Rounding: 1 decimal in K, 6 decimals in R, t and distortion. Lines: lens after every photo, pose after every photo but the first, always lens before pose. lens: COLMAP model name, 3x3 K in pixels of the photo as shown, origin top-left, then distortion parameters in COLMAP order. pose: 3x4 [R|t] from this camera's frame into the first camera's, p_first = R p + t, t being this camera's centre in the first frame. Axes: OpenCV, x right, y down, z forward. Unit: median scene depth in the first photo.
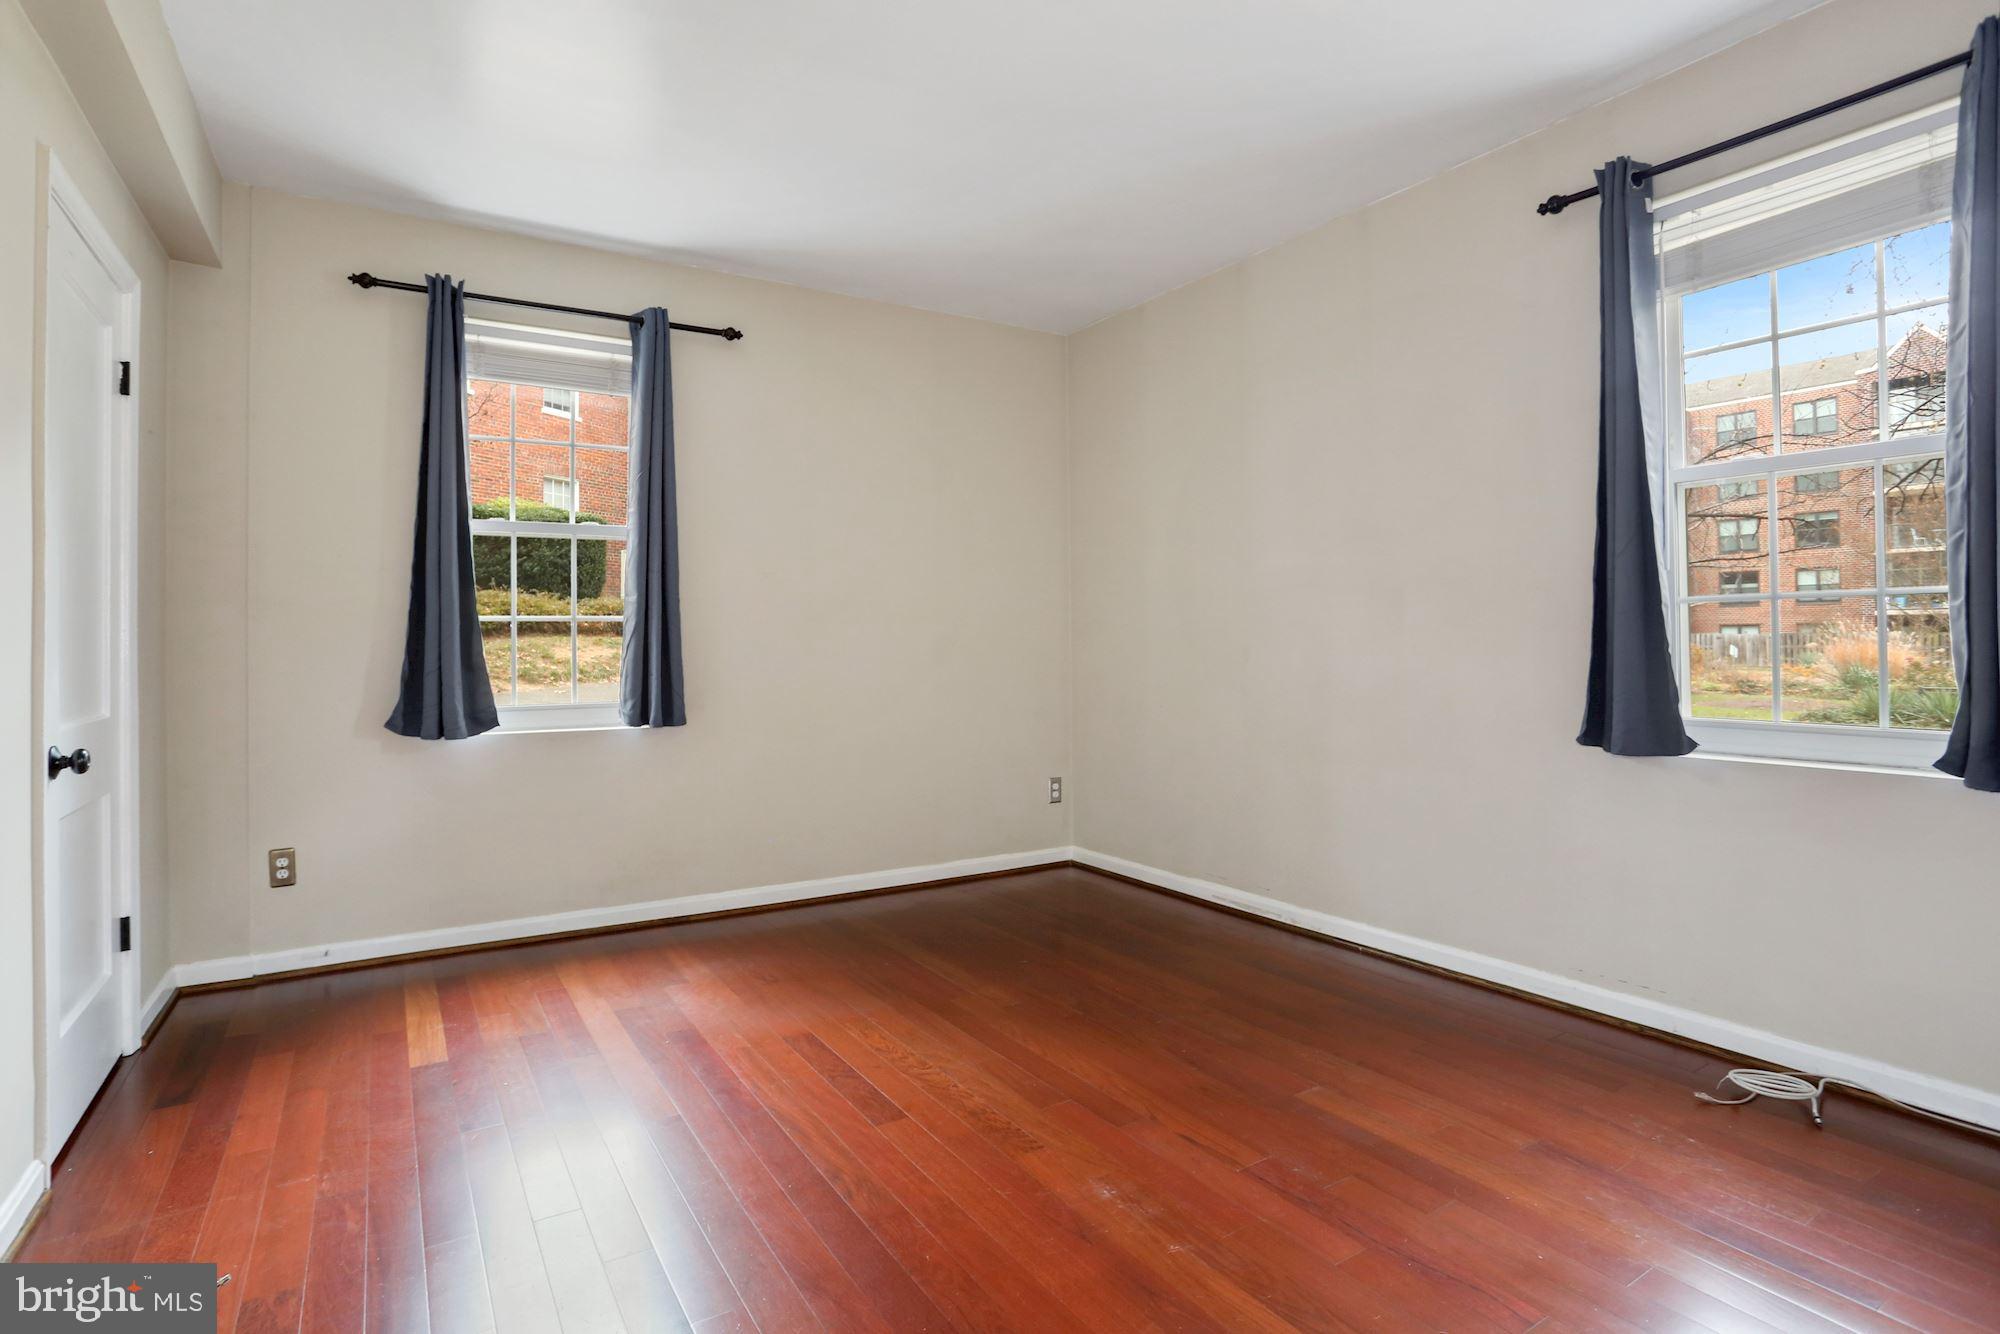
lens RADIAL K [[991.9, 0, 1009.3], [0, 991.9, 675.4], [0, 0, 1]] dist [-0.067169, 0.026489]
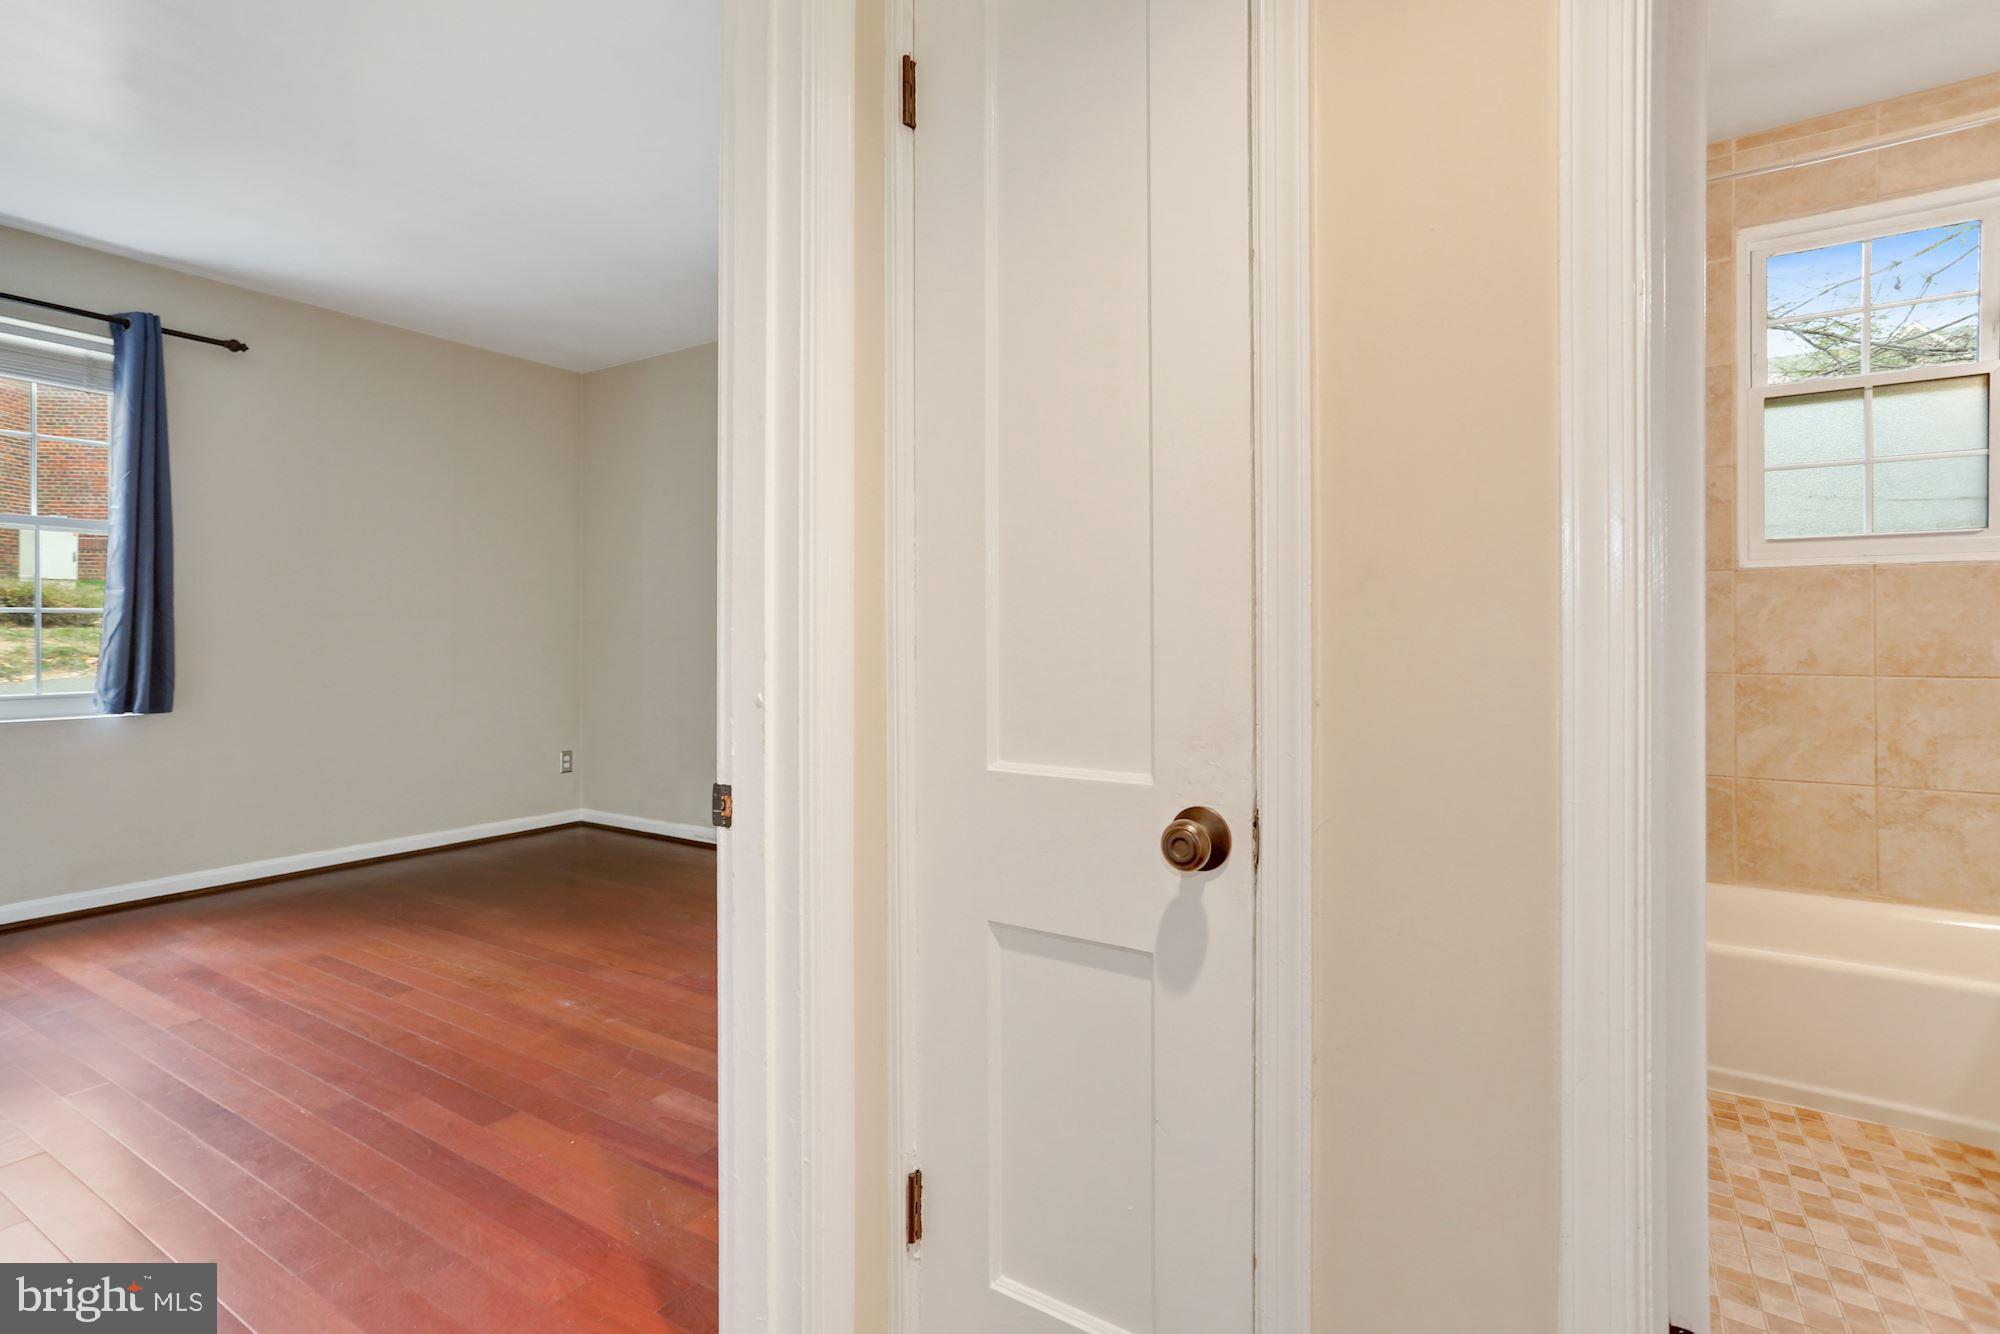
lens RADIAL K [[950.5, 0, 995.7], [0, 950.5, 640.2], [0, 0, 1]] dist [-0.037571, 0.022062]
pose [[0.904953, 0.003903, 0.425494, 0.049753], [0.008418, 0.999598, -0.027073, 0.010742], [-0.425428, 0.028082, 0.904556, -0.385470]]
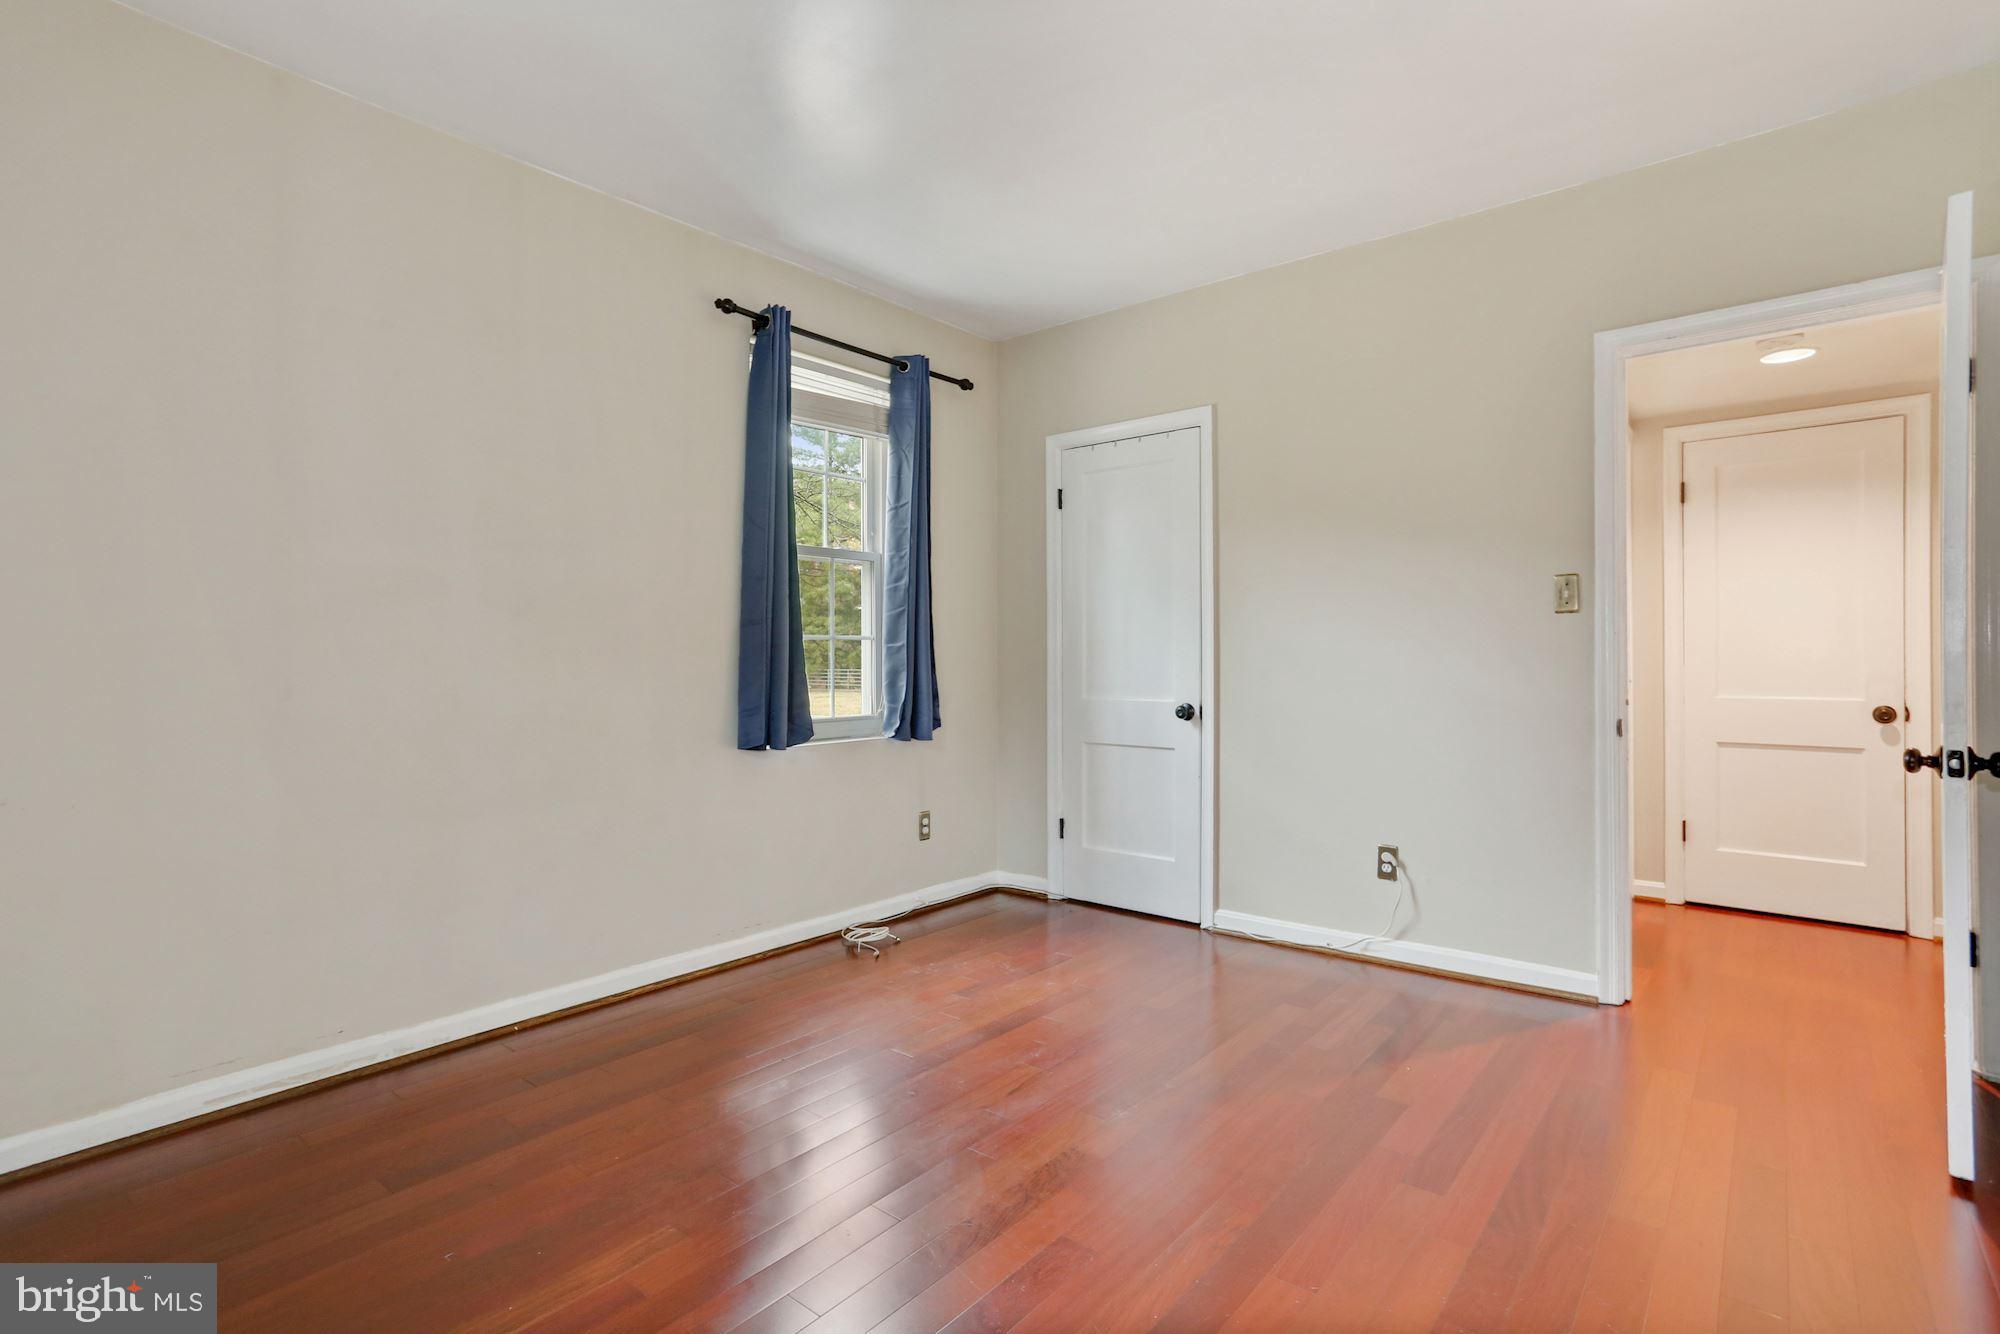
lens RADIAL K [[991.9, 0, 1009.3], [0, 991.9, 675.4], [0, 0, 1]] dist [-0.067169, 0.026489]
pose [[-0.328673, -0.009750, 0.944394, -0.643531], [0.038203, 0.998991, 0.023609, -0.033155], [-0.943671, 0.043838, -0.327968, 0.967846]]
